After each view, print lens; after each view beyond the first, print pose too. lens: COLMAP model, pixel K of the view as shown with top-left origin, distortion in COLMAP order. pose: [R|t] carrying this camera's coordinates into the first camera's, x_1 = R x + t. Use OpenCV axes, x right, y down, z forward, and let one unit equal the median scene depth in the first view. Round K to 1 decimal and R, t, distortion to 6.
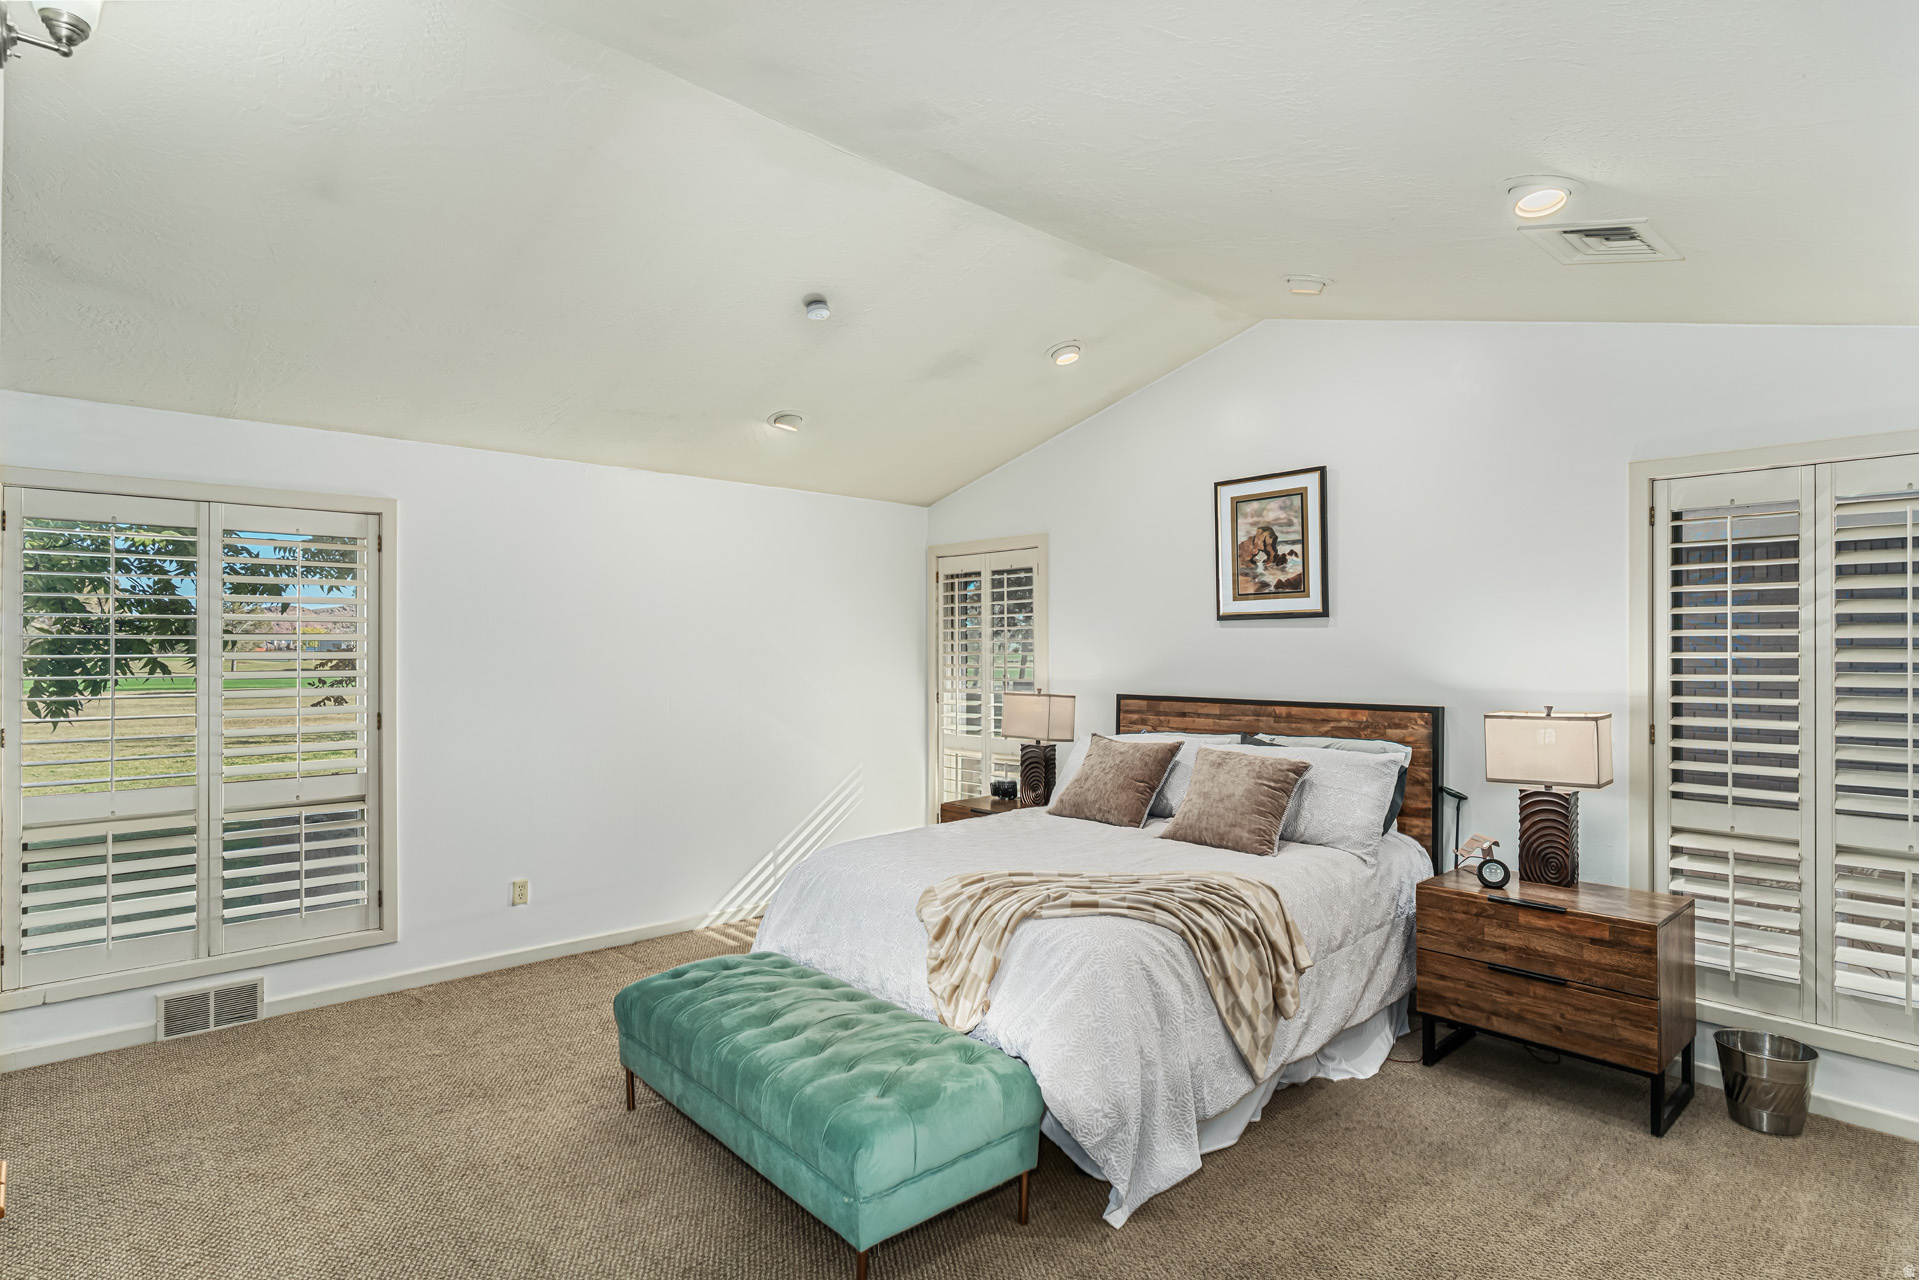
lens RADIAL K [[1001.5, 0, 948.3], [0, 1001.5, 654.9], [0, 0, 1]] dist [-0.013527, -0.000966]
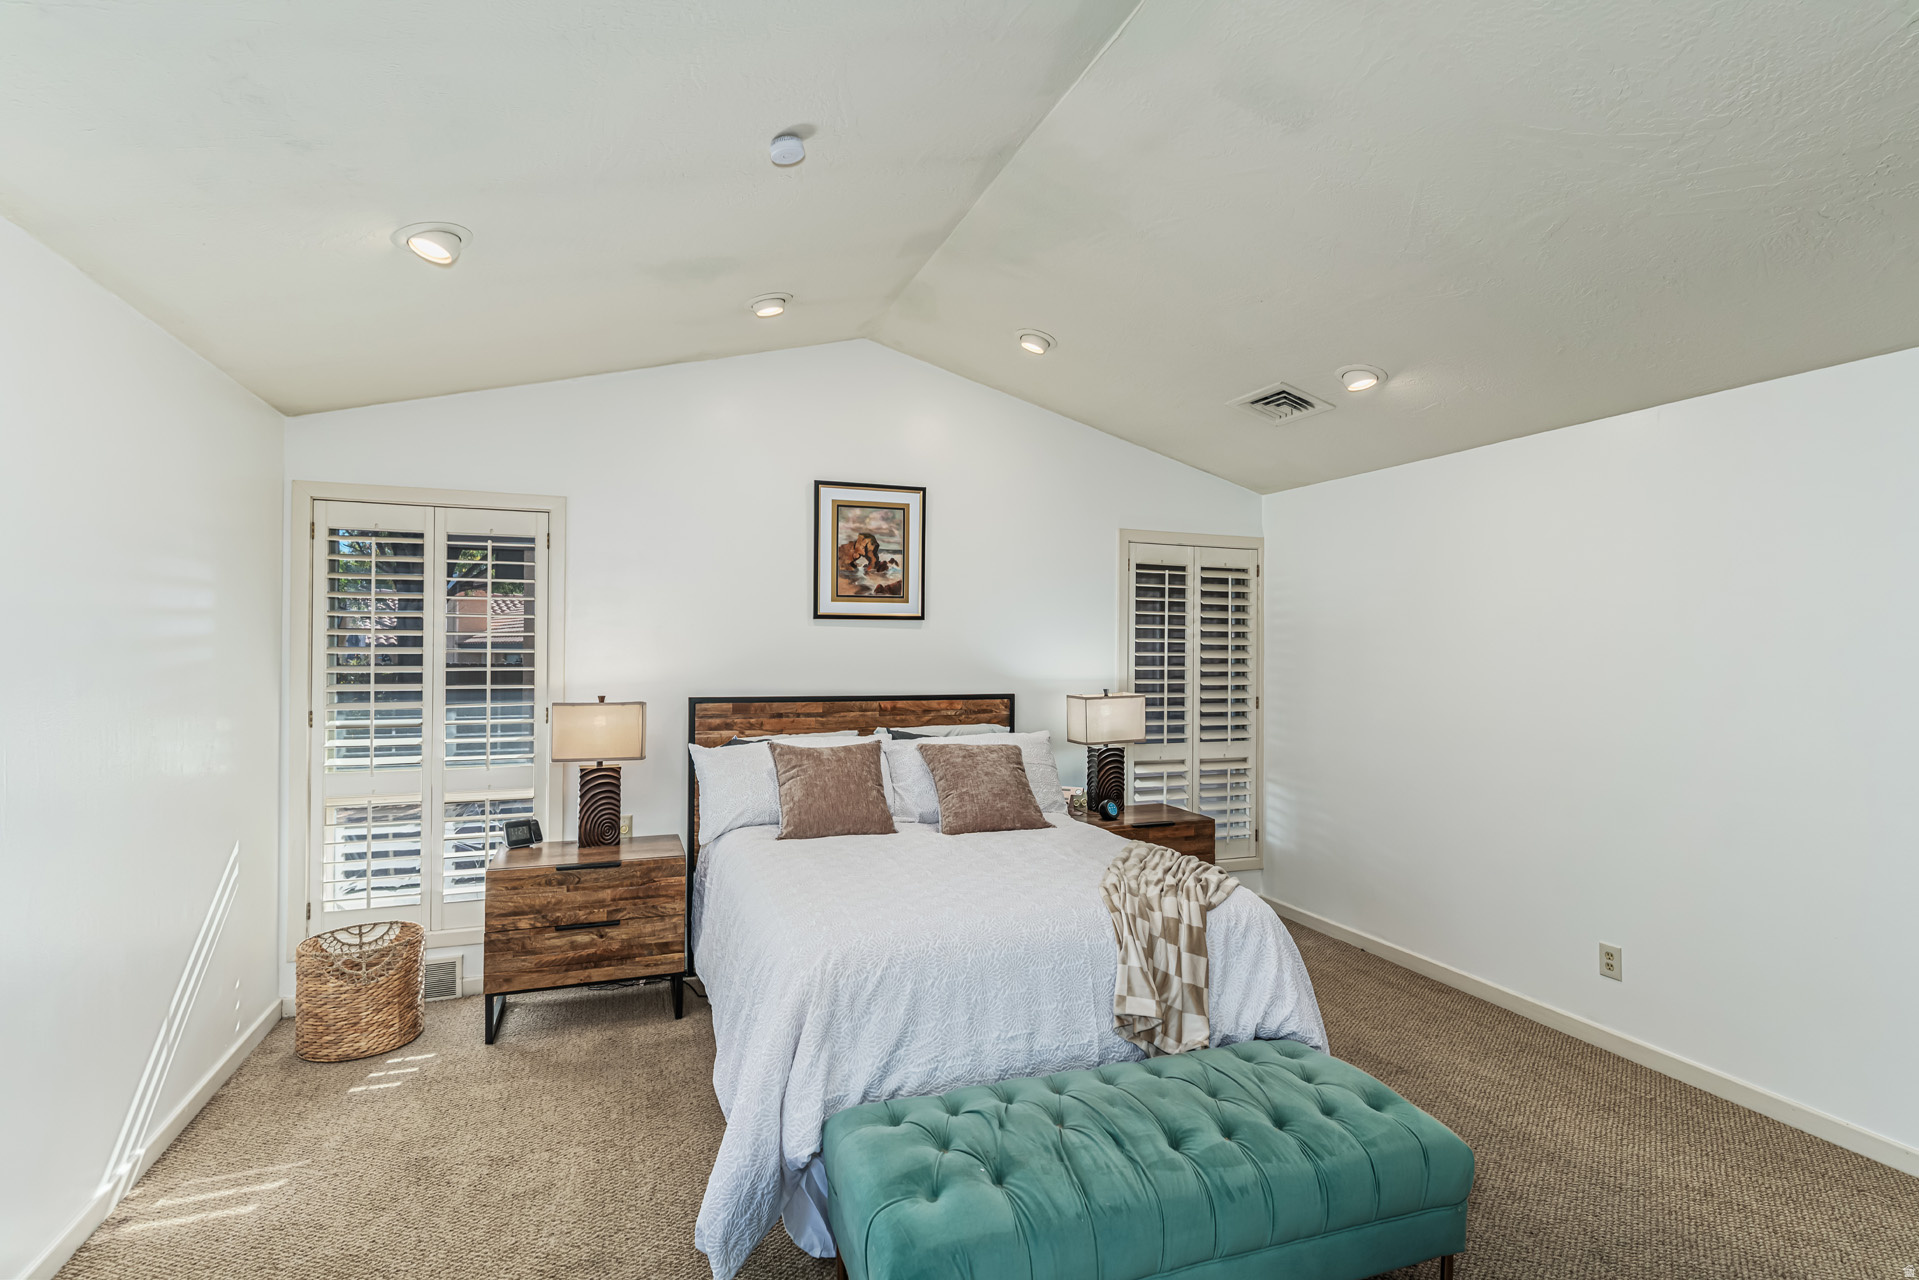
lens RADIAL K [[881.7, 0, 908.6], [0, 881.7, 659.4], [0, 0, 1]] dist [0.015214, -0.000008]
pose [[0.384909, -0.006727, 0.922930, -0.552713], [-0.001653, 0.999967, 0.007978, -0.001411], [-0.922953, -0.004596, 0.384885, 0.612234]]
